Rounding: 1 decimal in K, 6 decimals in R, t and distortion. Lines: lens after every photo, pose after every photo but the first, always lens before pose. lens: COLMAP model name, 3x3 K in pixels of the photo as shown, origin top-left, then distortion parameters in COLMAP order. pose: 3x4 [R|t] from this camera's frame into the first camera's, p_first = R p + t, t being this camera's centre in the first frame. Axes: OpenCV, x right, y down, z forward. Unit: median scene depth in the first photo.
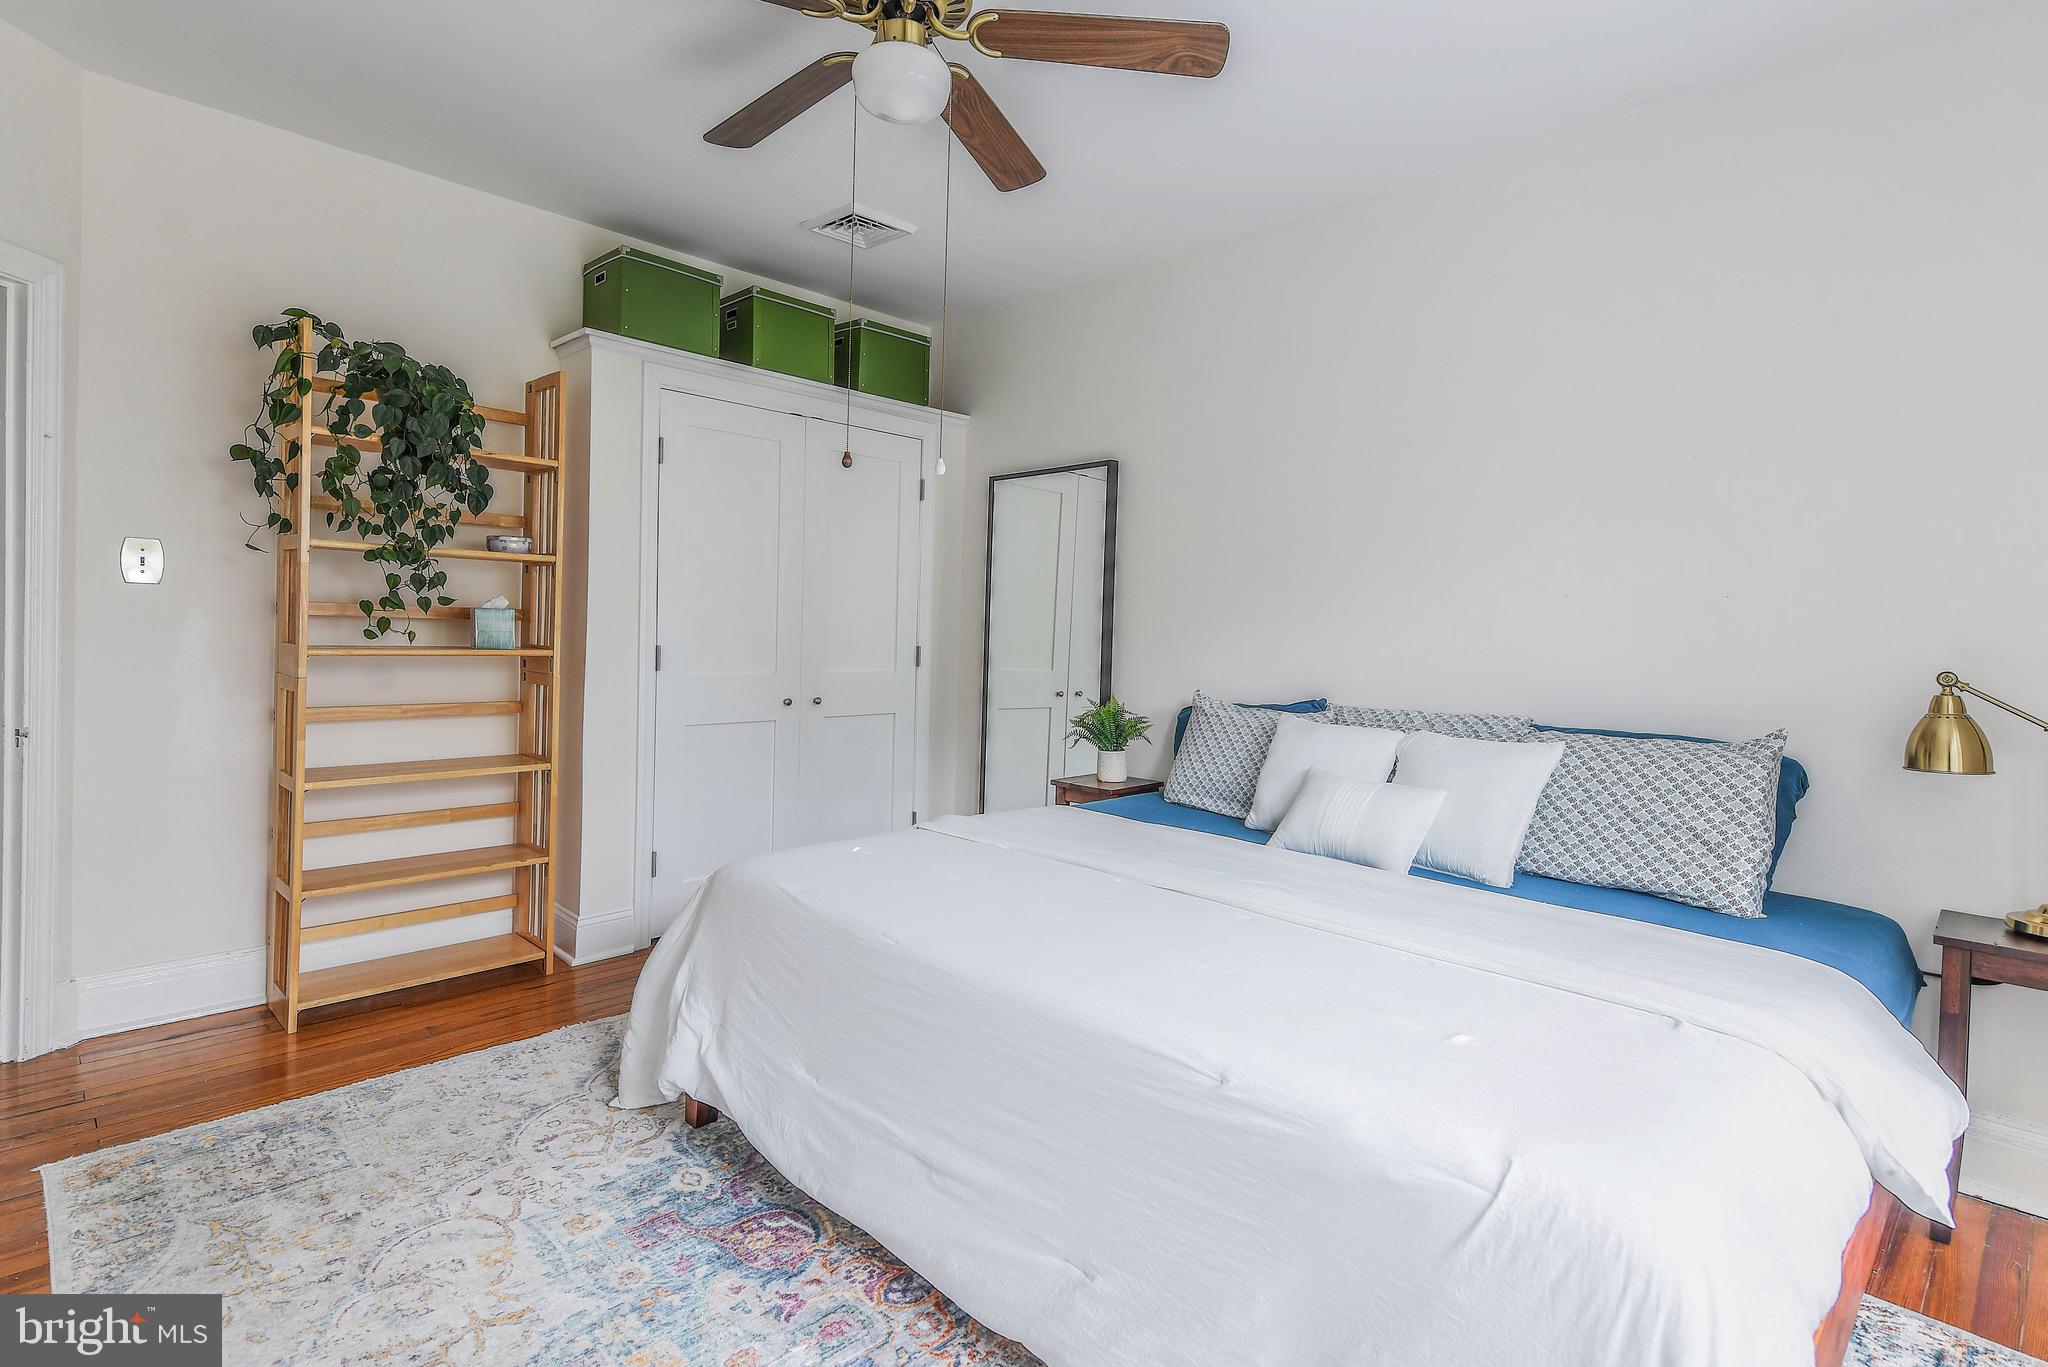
lens RADIAL K [[984.7, 0, 1020.2], [0, 984.7, 673.7], [0, 0, 1]] dist [0.005175, 0.000038]
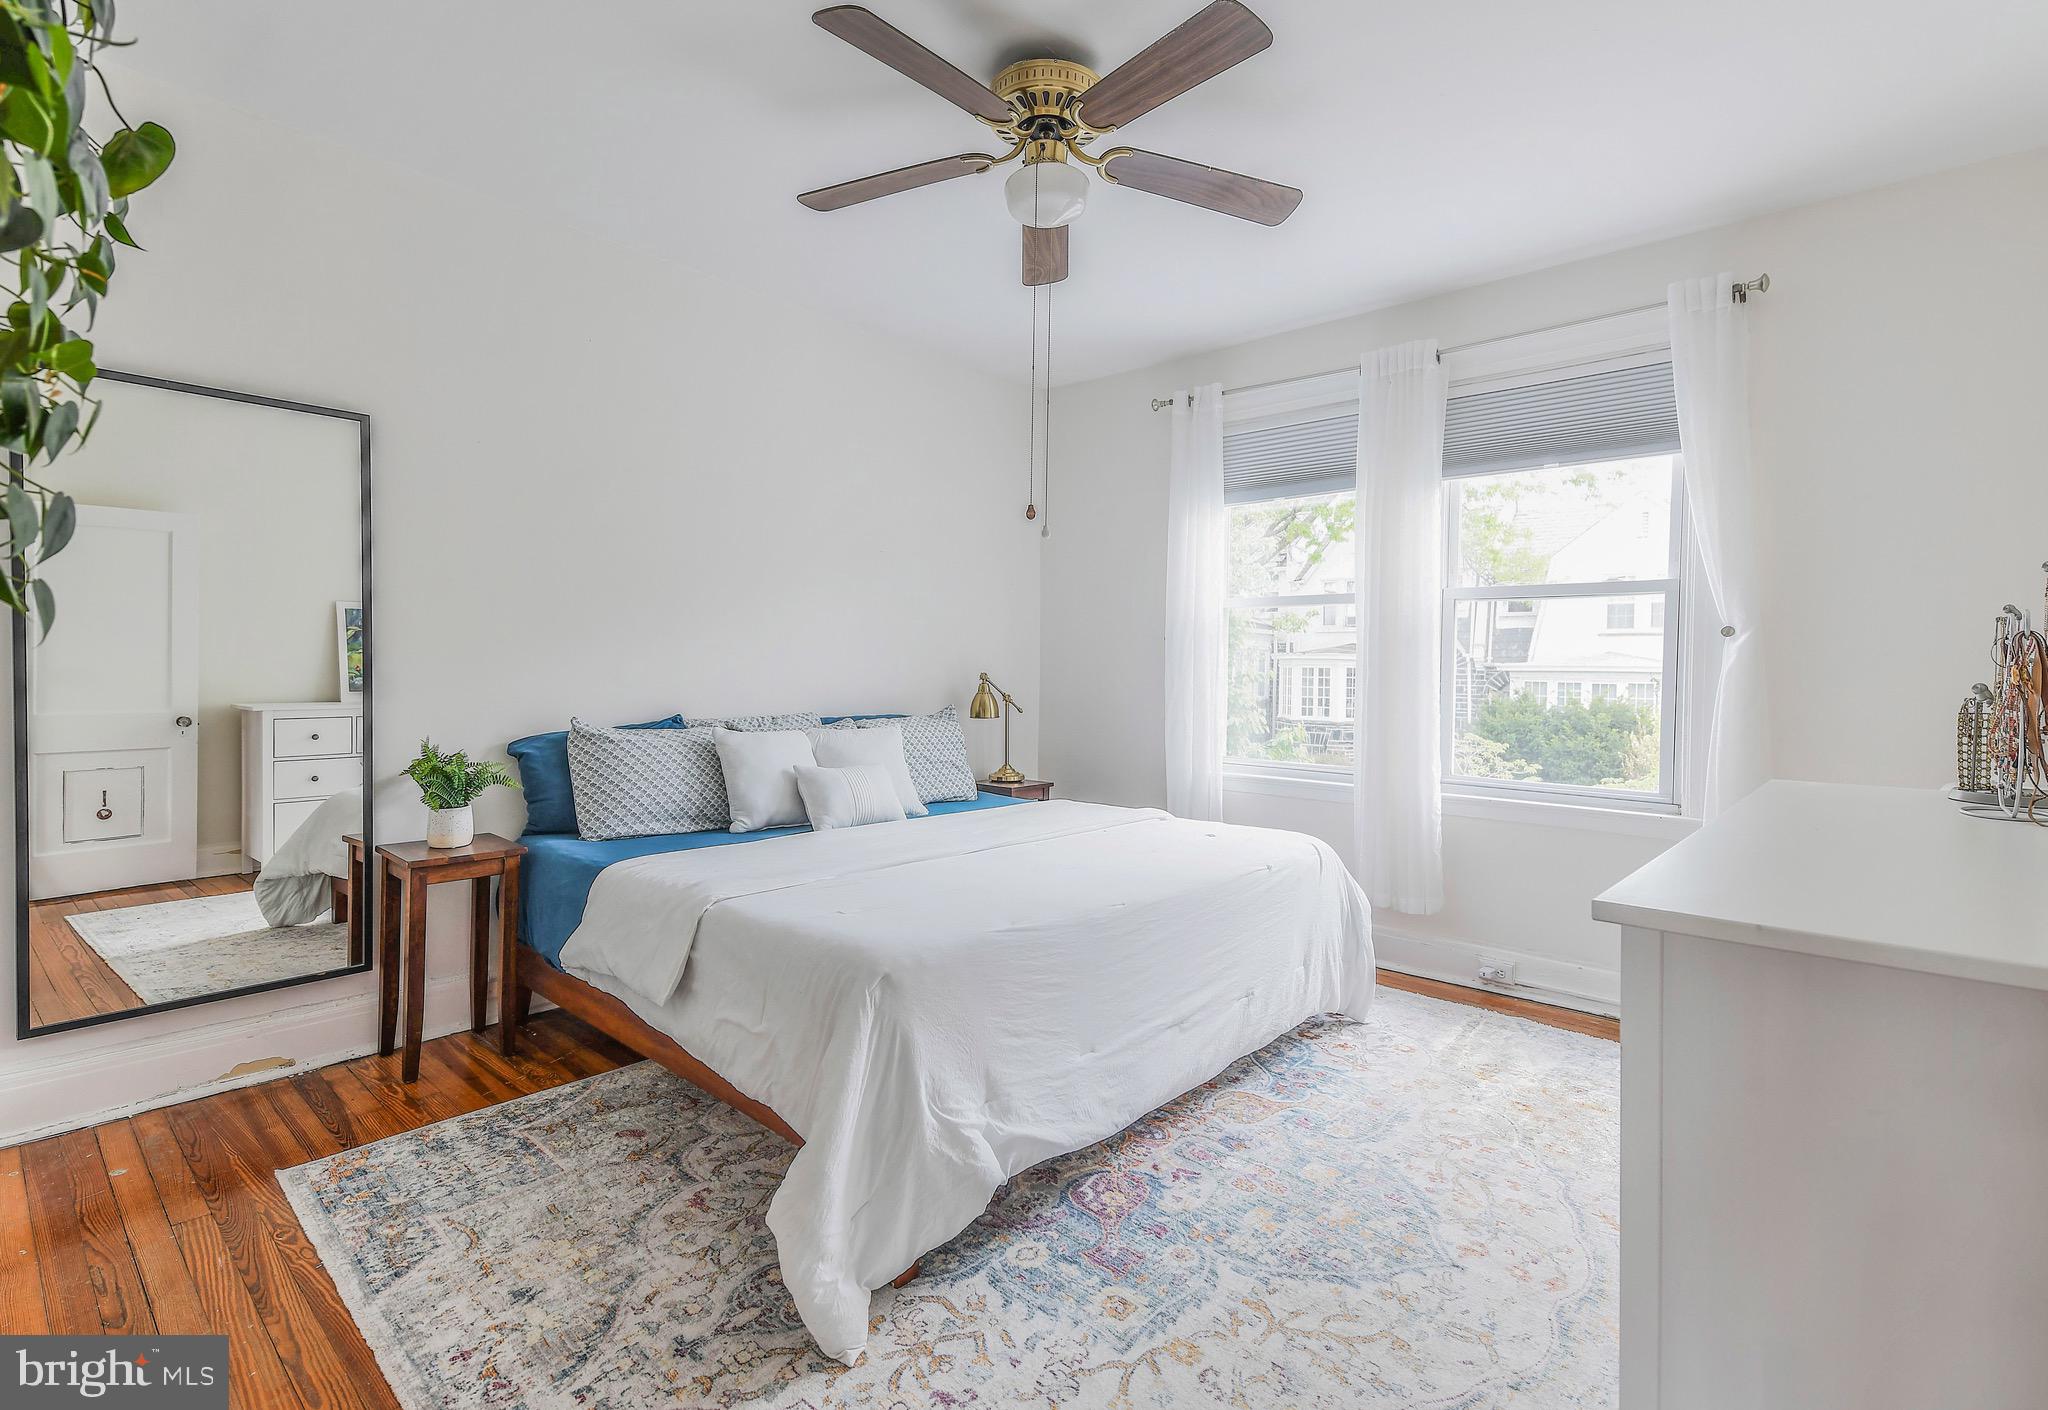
lens RADIAL K [[950.3, 0, 1017.5], [0, 950.3, 692.2], [0, 0, 1]] dist [0.023959, 0.000140]
pose [[-0.027601, -0.060247, 0.997802, -1.319124], [0.020103, 0.997947, 0.060812, -0.098127], [-0.999417, 0.021737, -0.026333, 1.093353]]
